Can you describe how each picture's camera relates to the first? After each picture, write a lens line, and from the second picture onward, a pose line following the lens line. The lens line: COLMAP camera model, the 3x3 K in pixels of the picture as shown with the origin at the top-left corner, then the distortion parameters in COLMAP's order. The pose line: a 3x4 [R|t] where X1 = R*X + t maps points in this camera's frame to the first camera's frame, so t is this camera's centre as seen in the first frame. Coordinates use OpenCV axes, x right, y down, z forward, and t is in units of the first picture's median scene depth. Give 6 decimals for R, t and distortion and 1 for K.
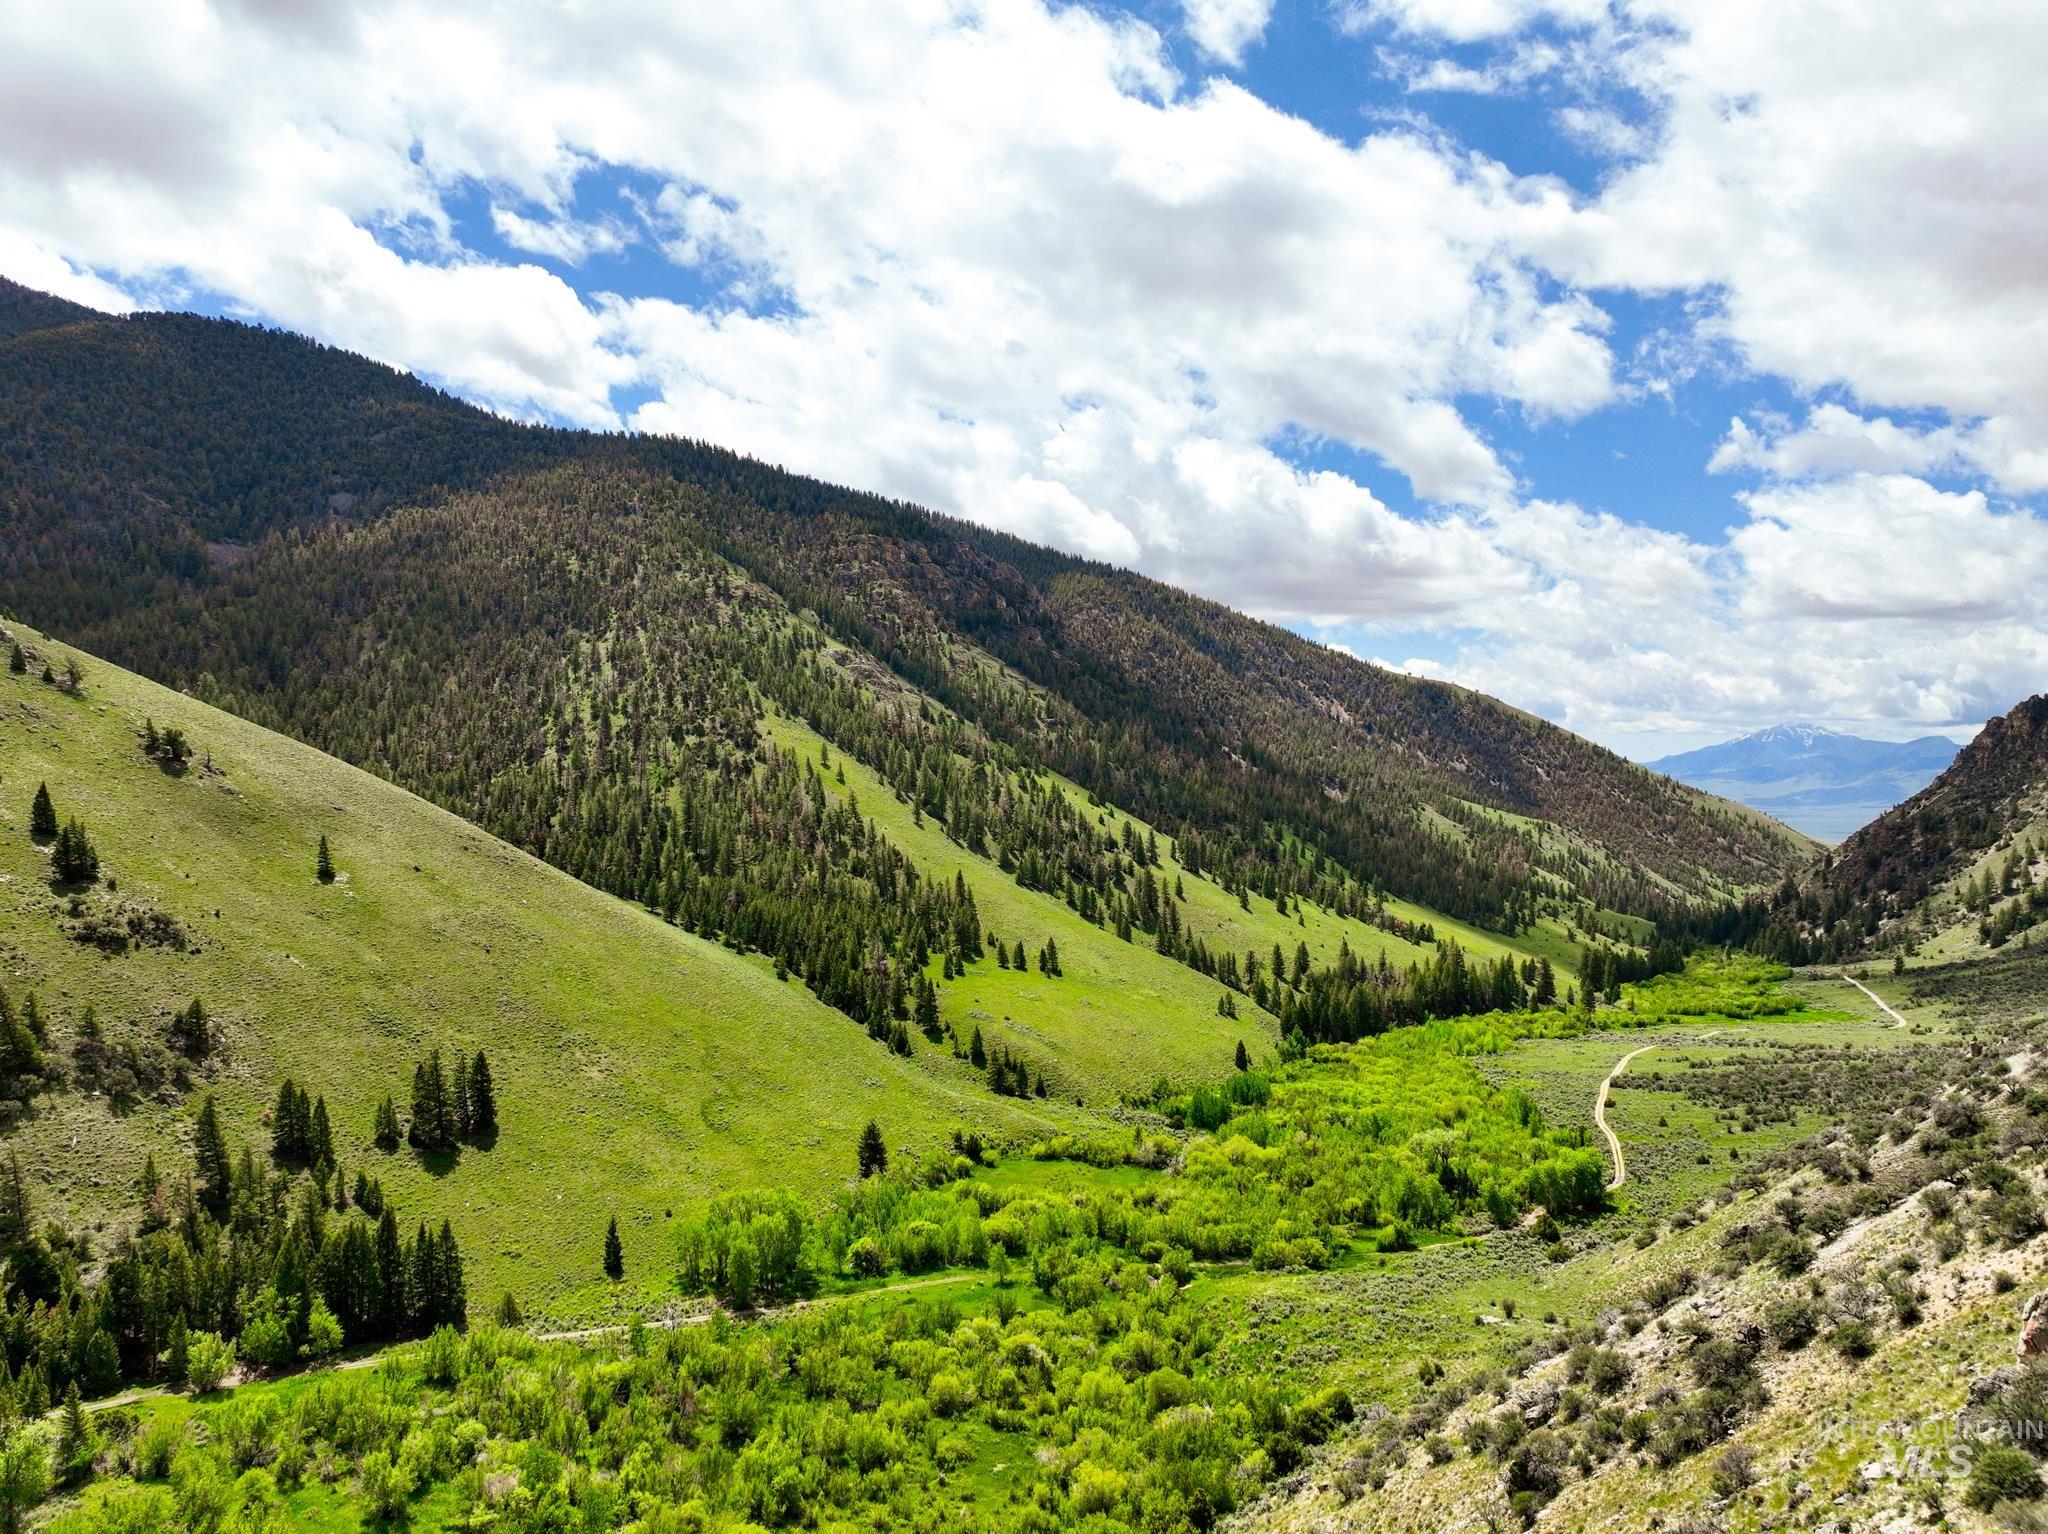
lens RADIAL K [[1445.3, 0, 1026.0], [0, 1445.3, 767.1], [0, 0, 1]] dist [-0.004878, 0.023535]
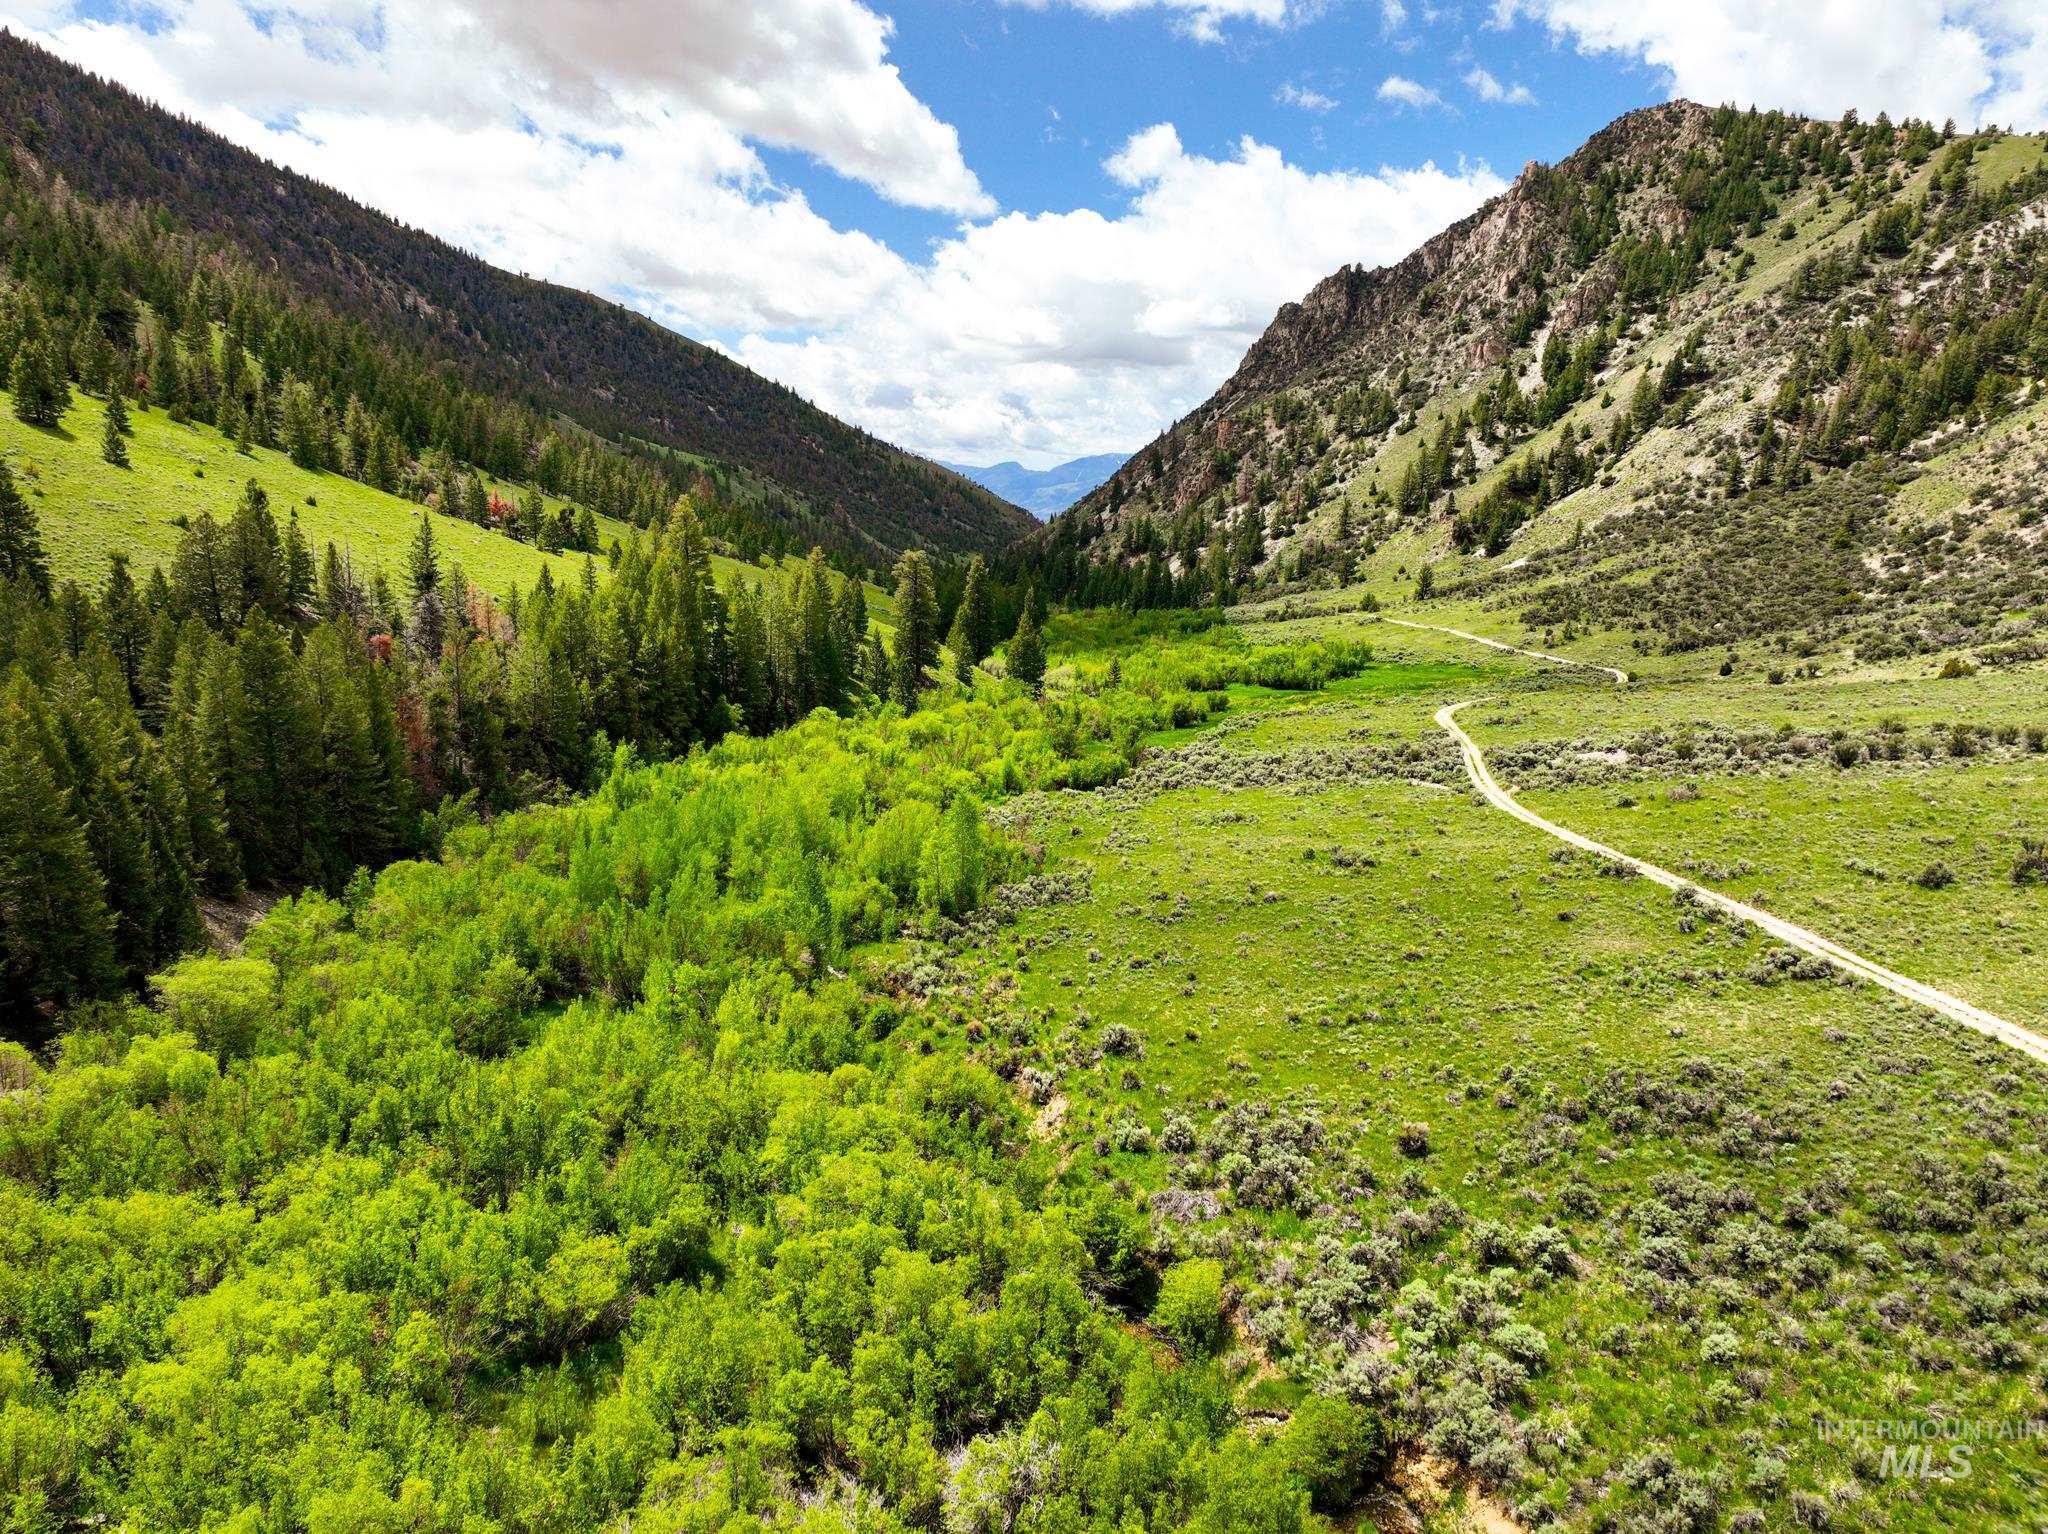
lens RADIAL K [[1445.3, 0, 1030.9], [0, 1445.3, 763.3], [0, 0, 1]] dist [-0.004878, 0.023535]
pose [[0.835925, -0.098107, 0.540004, 0.197509], [-0.002852, 0.983104, 0.183024, 0.123961], [-0.548836, -0.154534, 0.821522, 0.731269]]
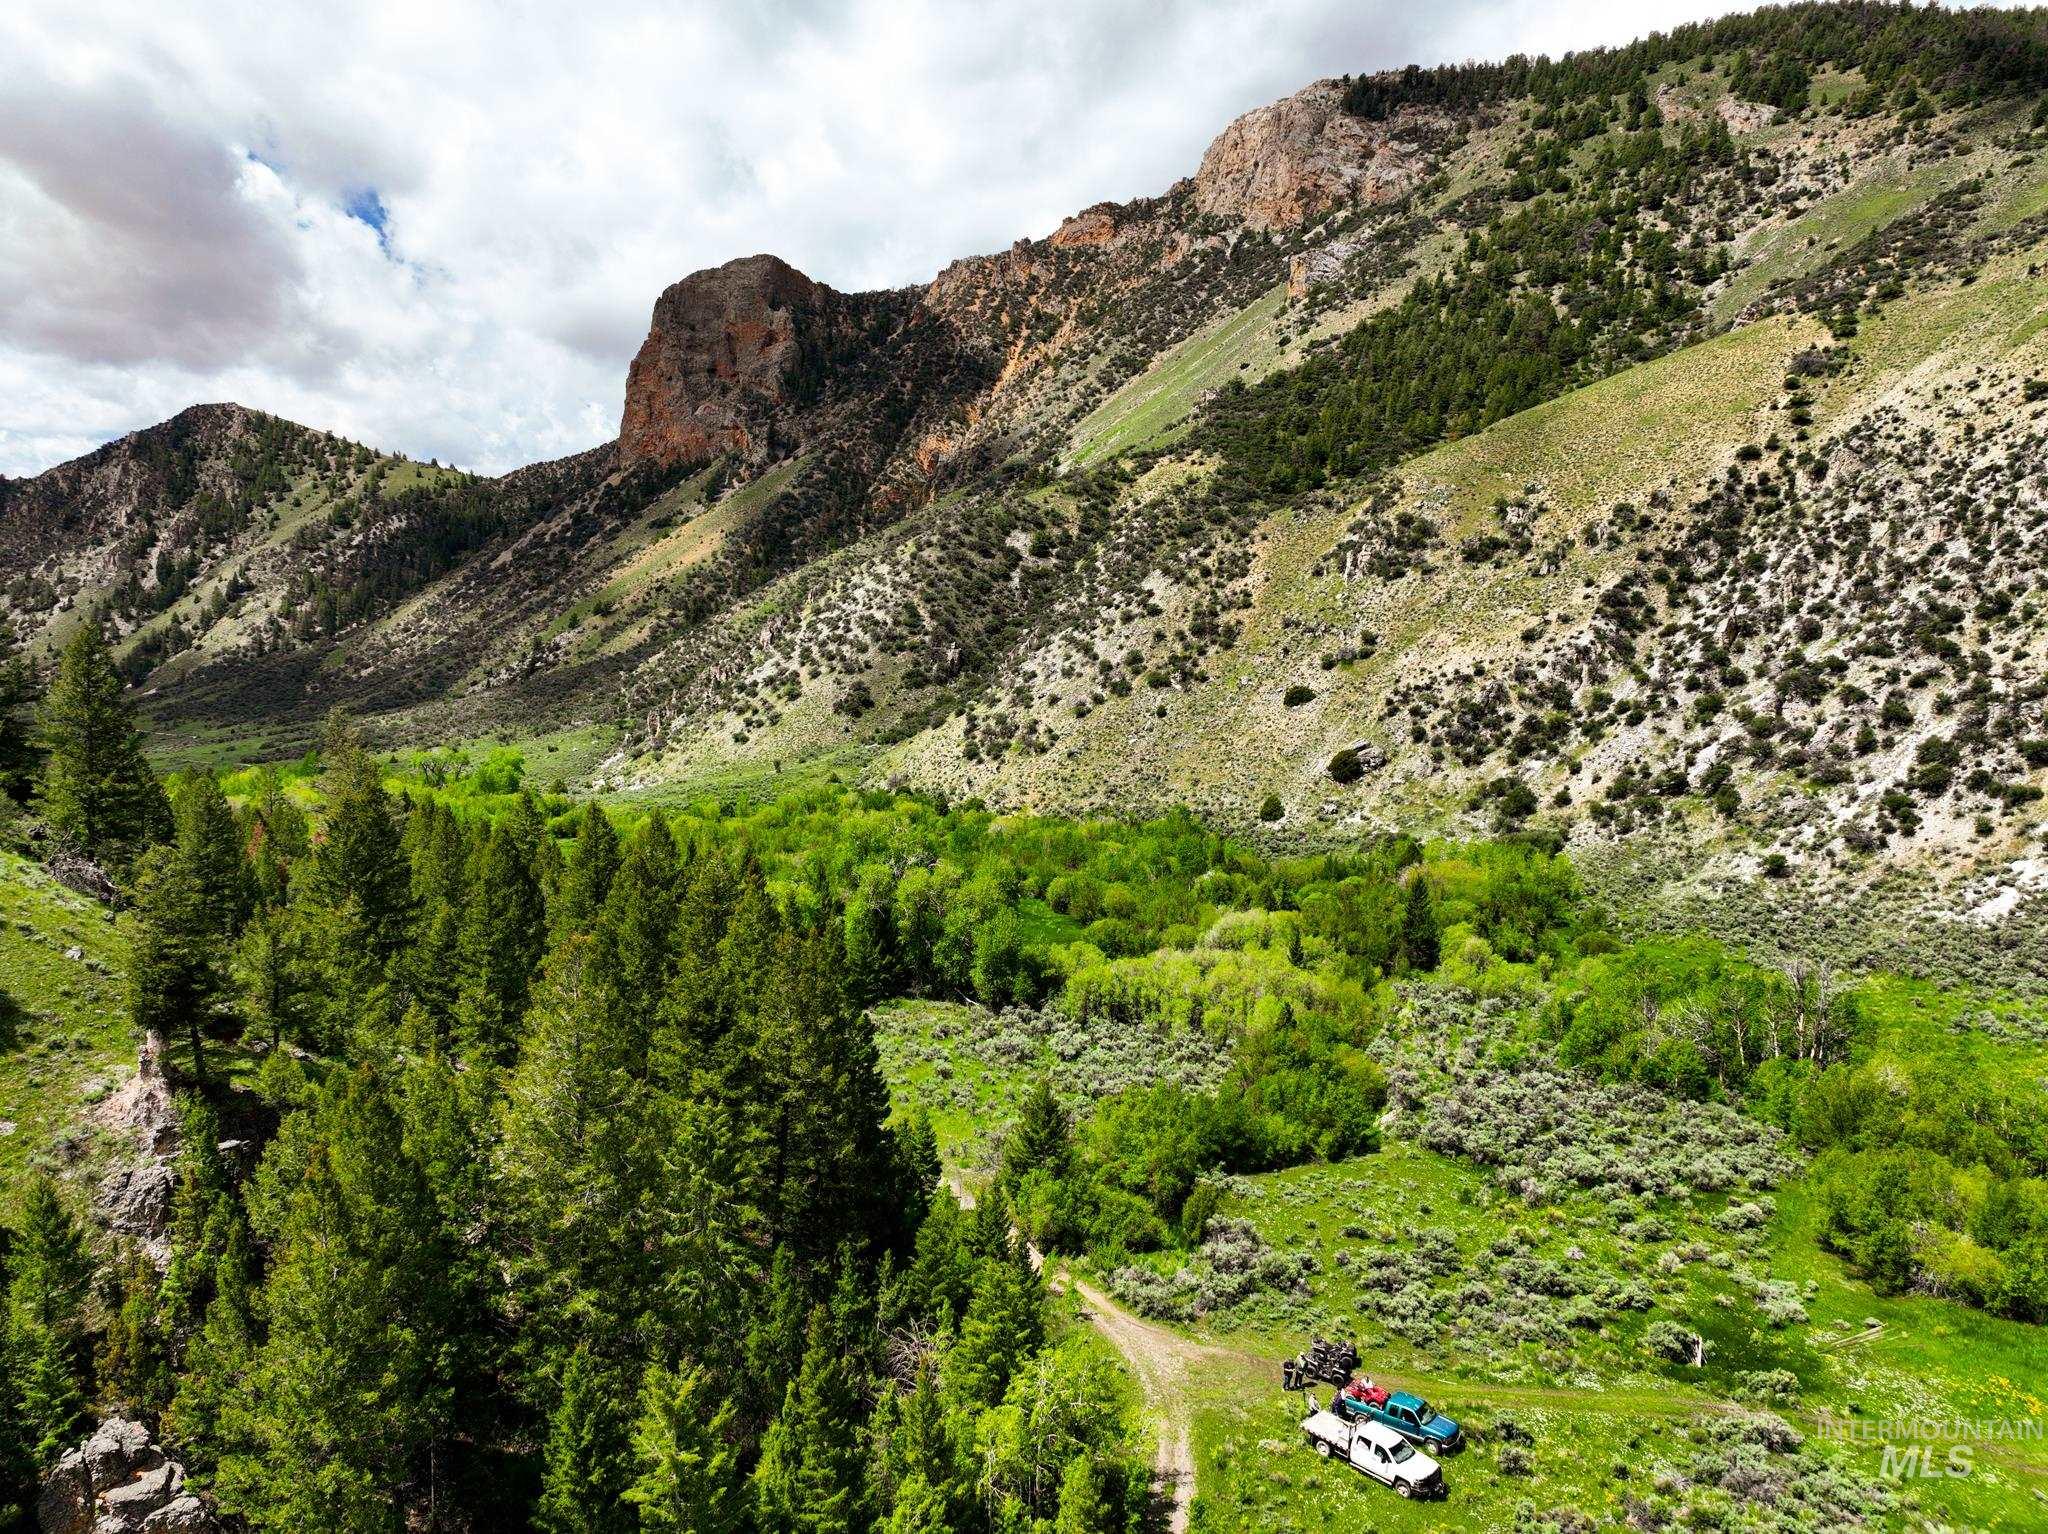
lens RADIAL K [[1445.3, 0, 1033.5], [0, 1445.3, 765.7], [0, 0, 1]] dist [-0.004878, 0.023535]
pose [[0.135658, -0.111224, 0.984493, -0.475184], [-0.006640, 0.993554, 0.113163, 0.064124], [-0.990734, -0.021888, 0.134045, 0.167592]]
